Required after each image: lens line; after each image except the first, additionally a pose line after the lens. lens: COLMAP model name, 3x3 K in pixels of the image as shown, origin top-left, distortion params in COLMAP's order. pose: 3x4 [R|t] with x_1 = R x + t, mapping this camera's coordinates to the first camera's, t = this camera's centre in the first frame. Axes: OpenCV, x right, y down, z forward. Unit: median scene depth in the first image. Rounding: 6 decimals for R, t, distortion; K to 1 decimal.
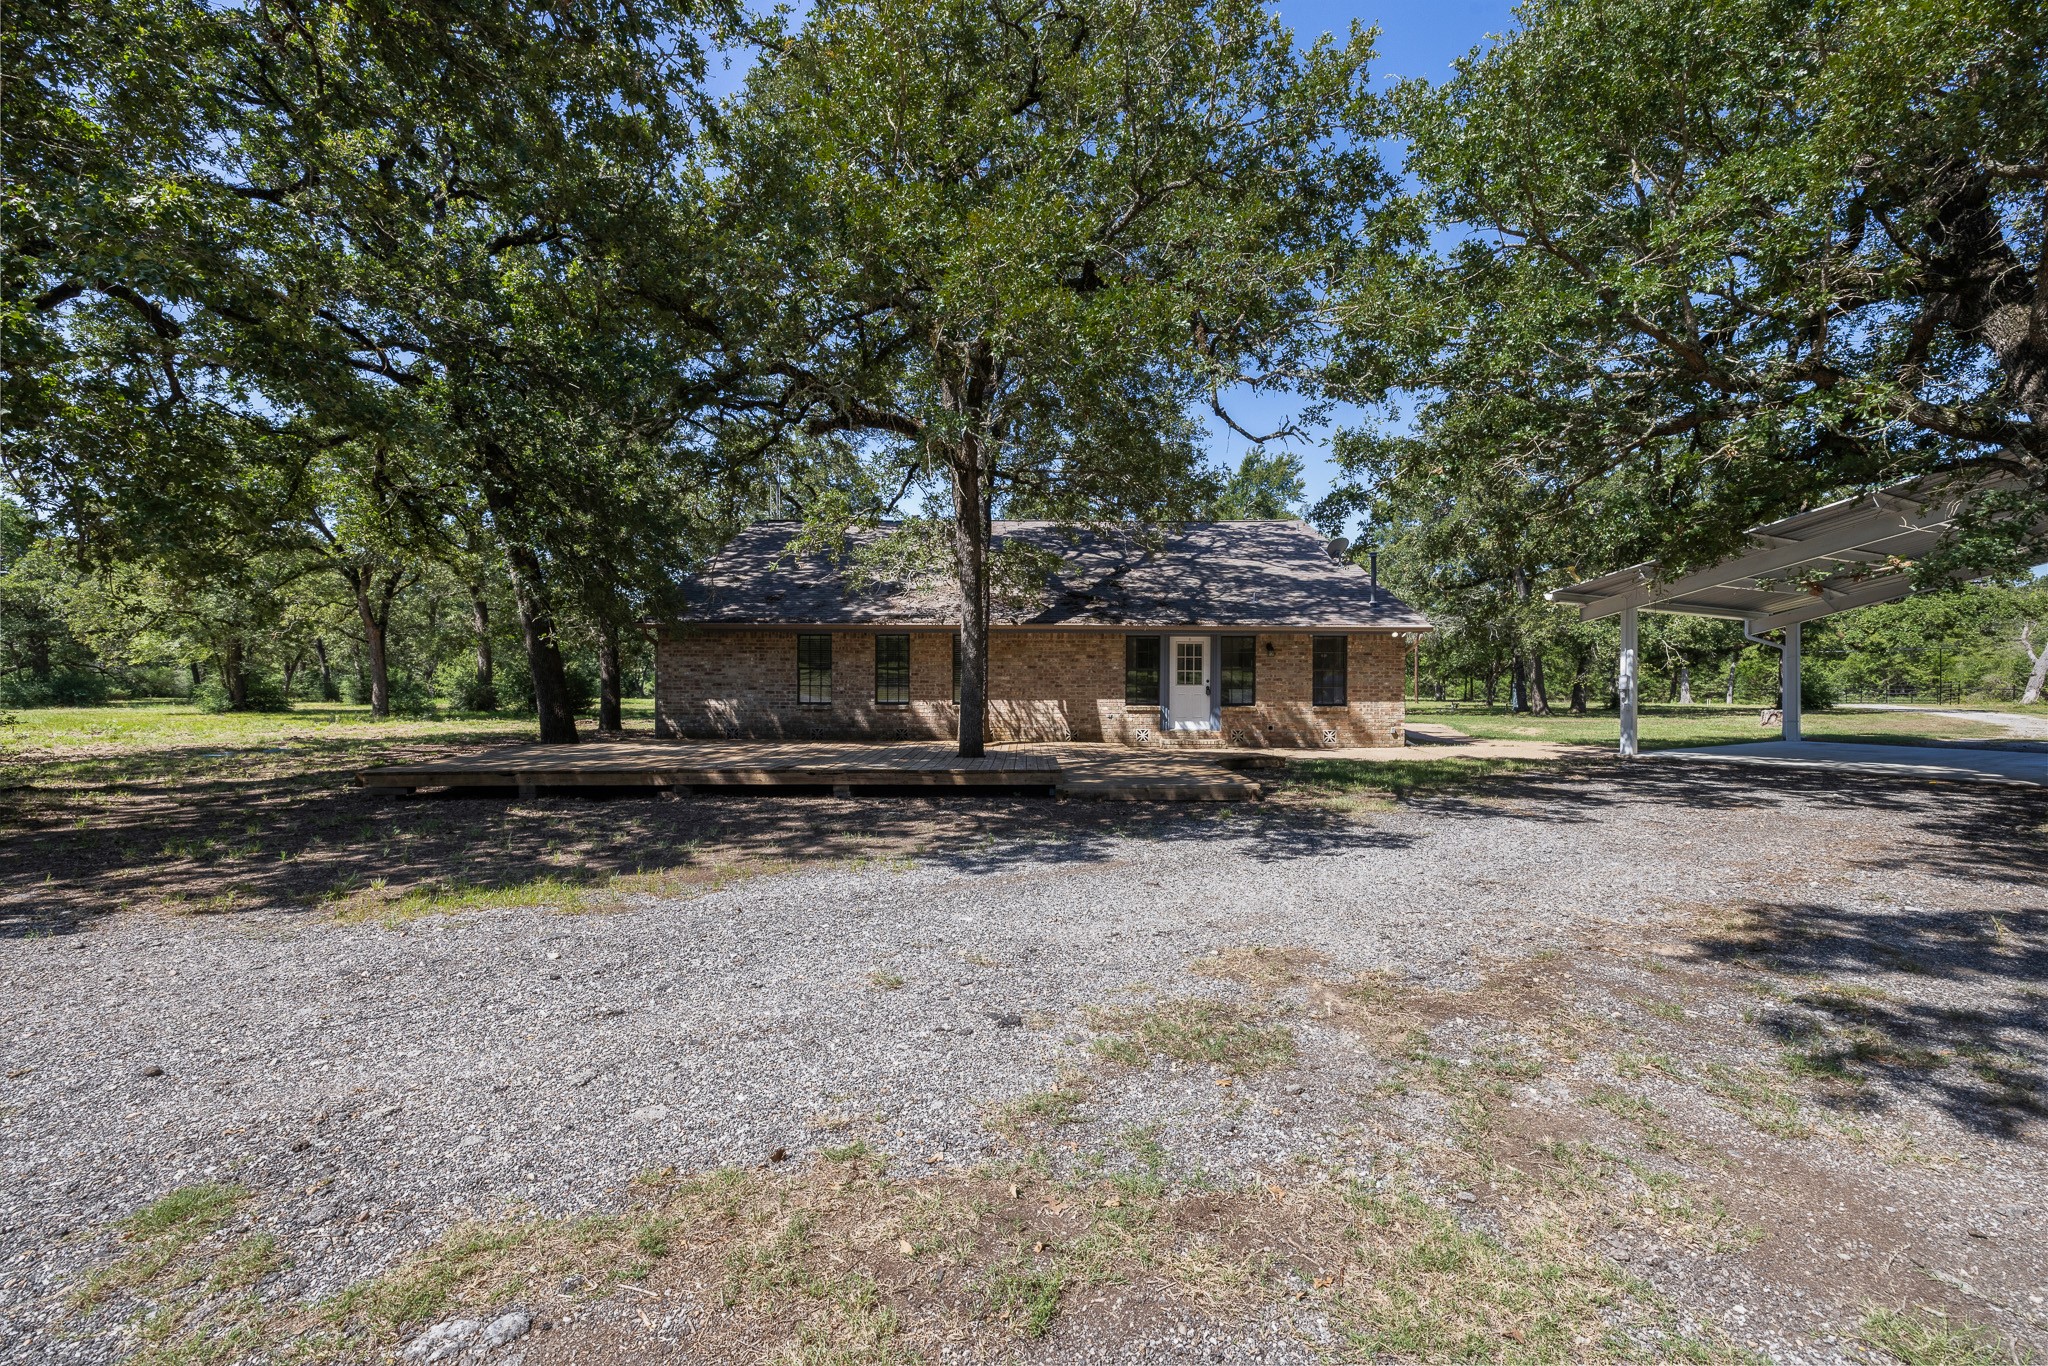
lens RADIAL K [[865.6, 0, 1023.3], [0, 865.6, 678.5], [0, 0, 1]] dist [0.001474, -0.000018]
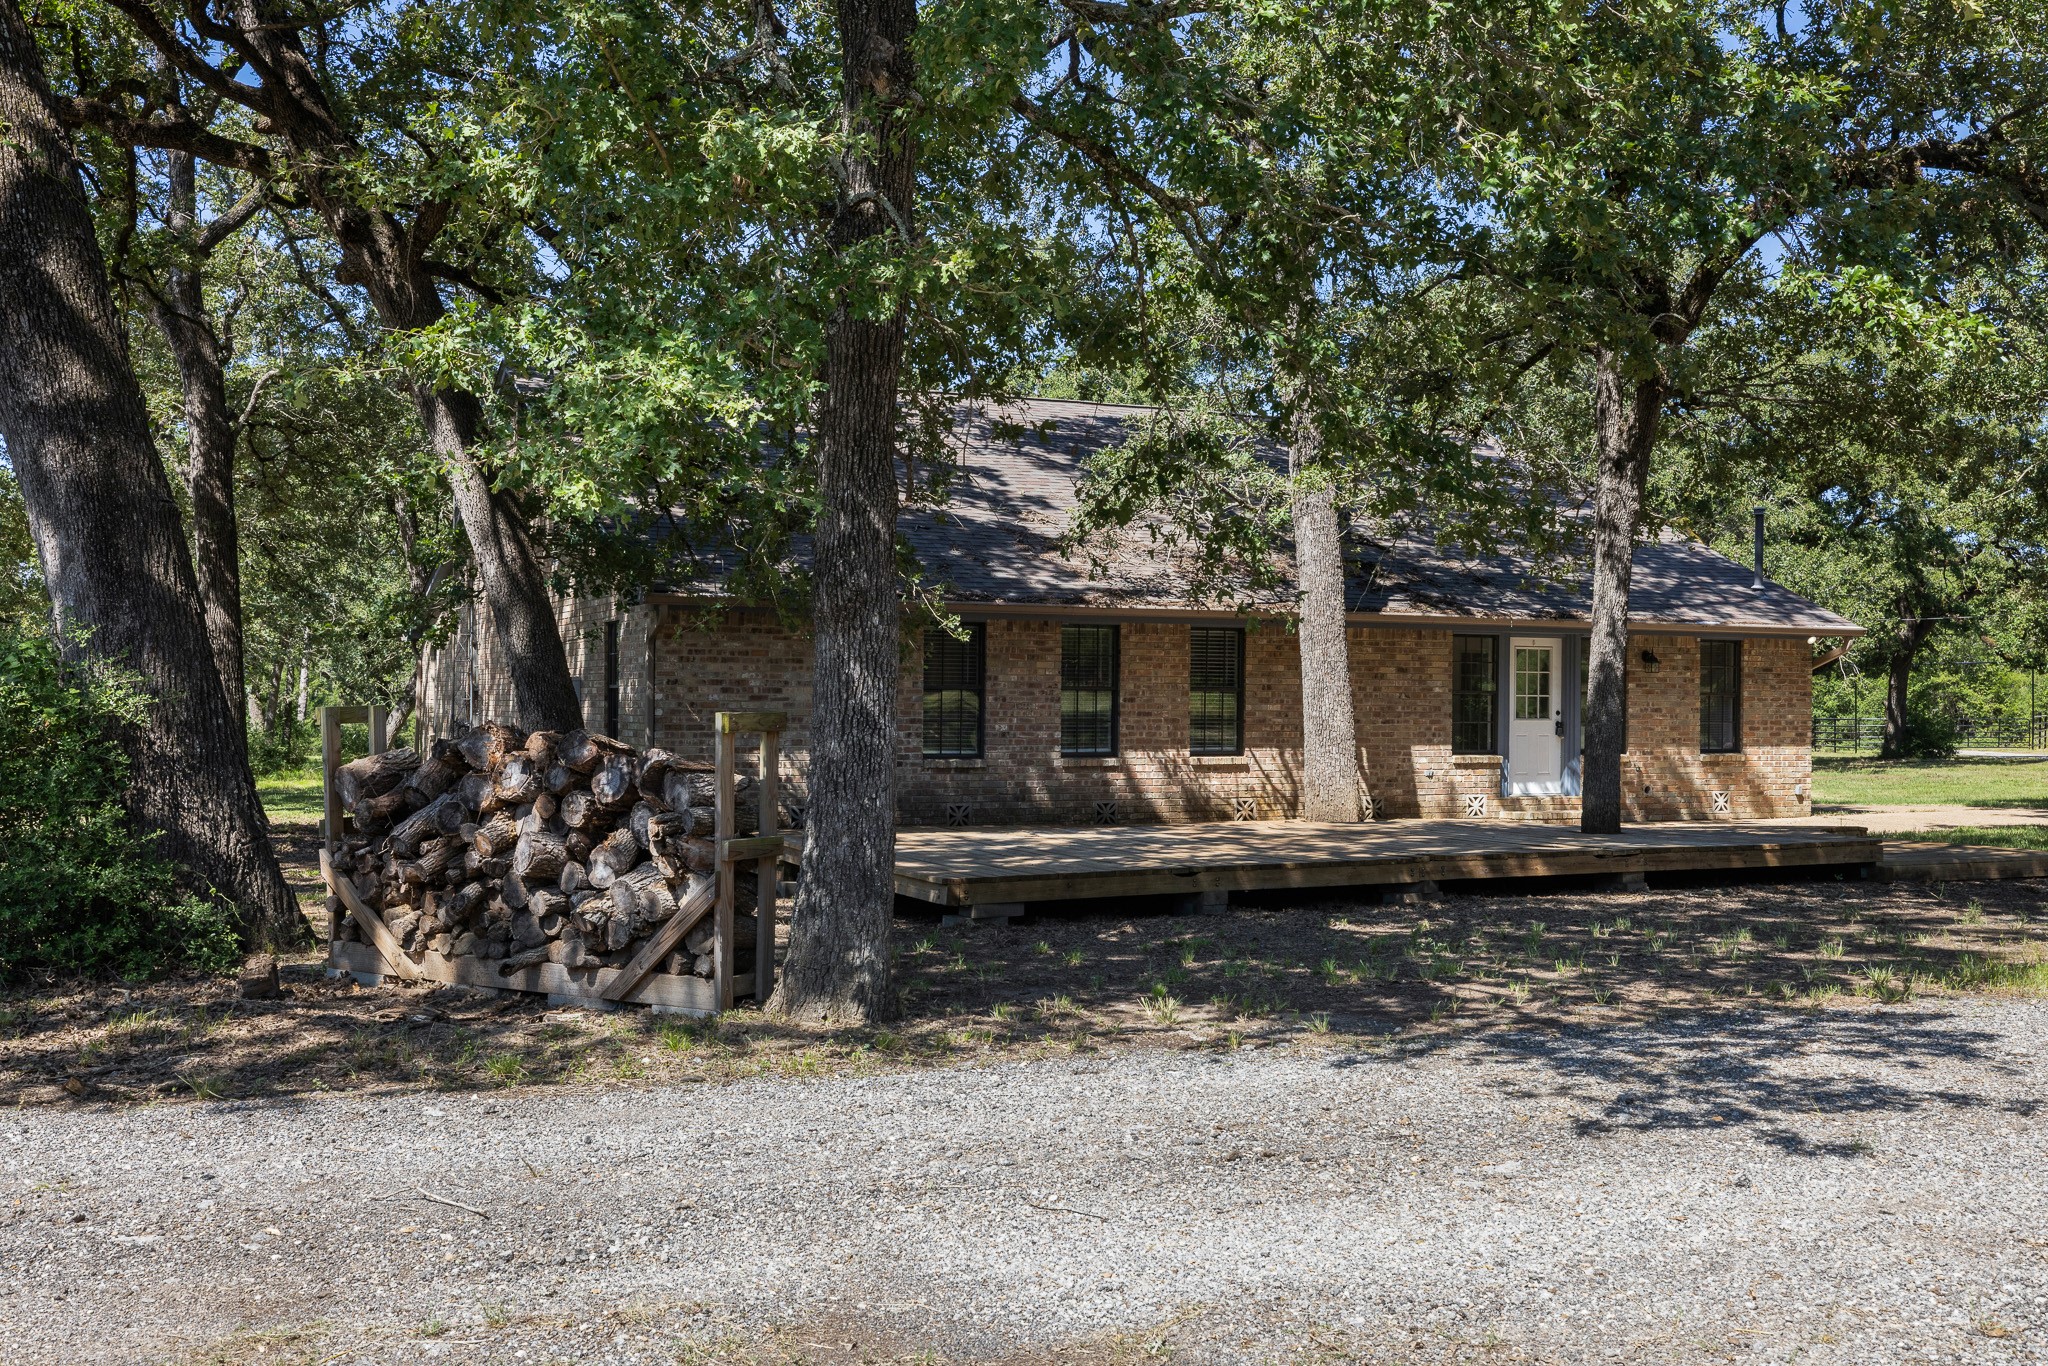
lens RADIAL K [[2054.8, 0, 1023.9], [0, 2054.8, 687.7], [0, 0, 1]] dist [-0.006068, 0.000000]
pose [[0.901907, 0.005133, 0.431900, -0.756487], [-0.001325, 0.999958, -0.009118, -0.001192], [-0.431928, 0.007652, 0.901876, -0.117742]]
